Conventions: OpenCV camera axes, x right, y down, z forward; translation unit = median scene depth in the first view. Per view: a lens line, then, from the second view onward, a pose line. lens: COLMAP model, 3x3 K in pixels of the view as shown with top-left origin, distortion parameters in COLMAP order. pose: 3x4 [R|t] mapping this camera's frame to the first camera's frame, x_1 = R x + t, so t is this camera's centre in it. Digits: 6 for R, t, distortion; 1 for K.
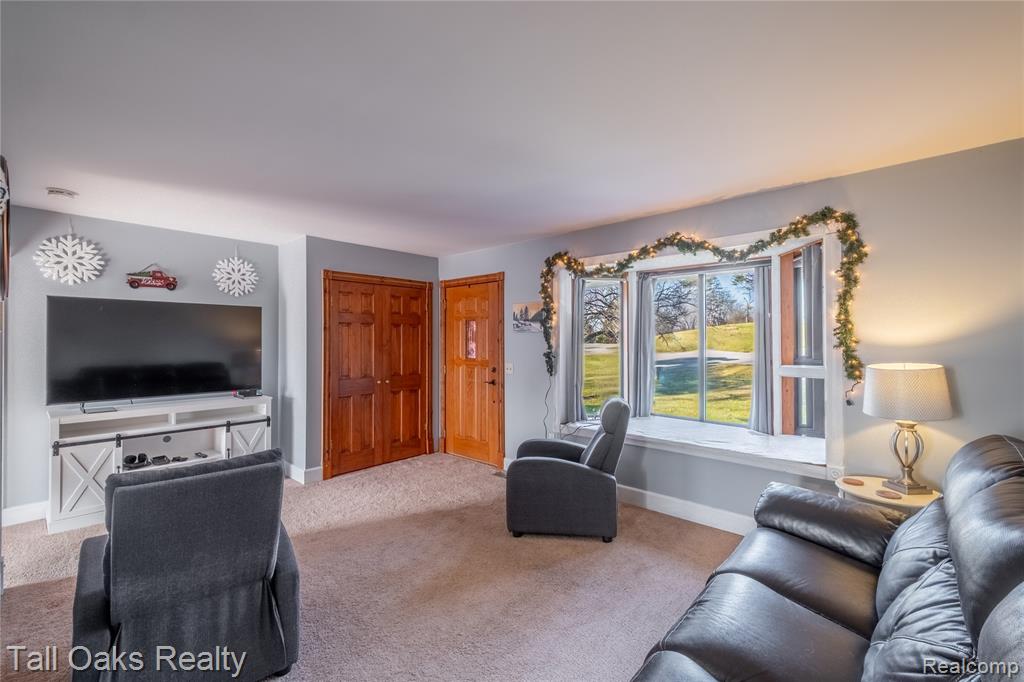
lens RADIAL K [[438.1, 0, 512.0], [0, 438.1, 341.0], [0, 0, 1]] dist [-0.000820, 0.000828]
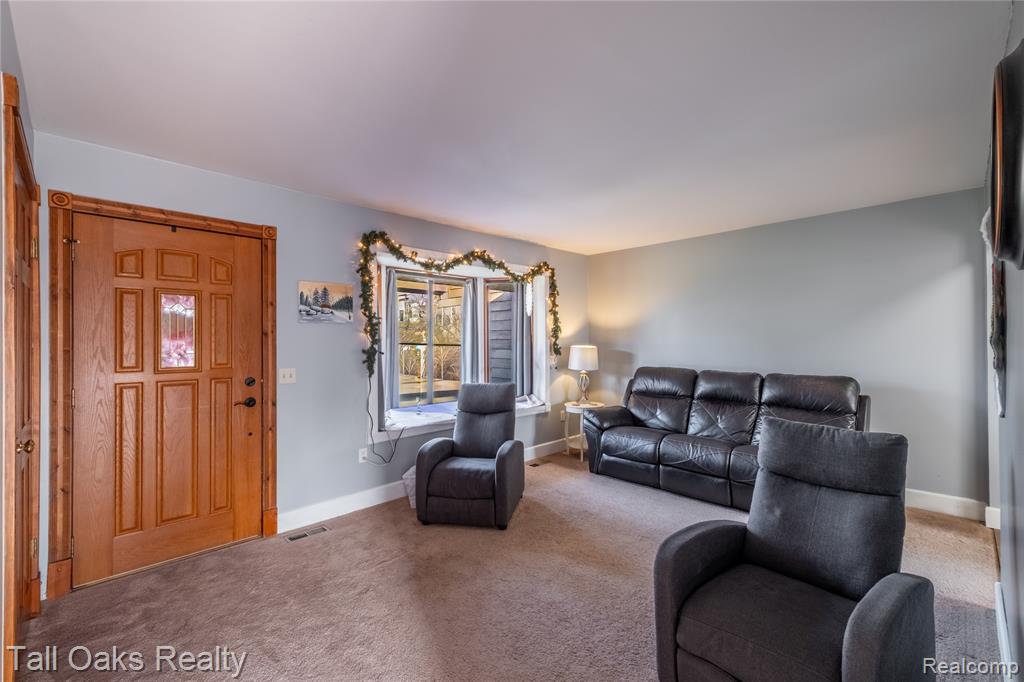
lens RADIAL K [[445.9, 0, 512.0], [0, 445.9, 341.0], [0, 0, 1]] dist [0.000927, -0.000318]
pose [[0.041062, 0.005895, 0.999139, -0.741365], [0.017882, 0.999818, -0.006634, 0.022796], [-0.998997, 0.018139, 0.040949, 0.694228]]
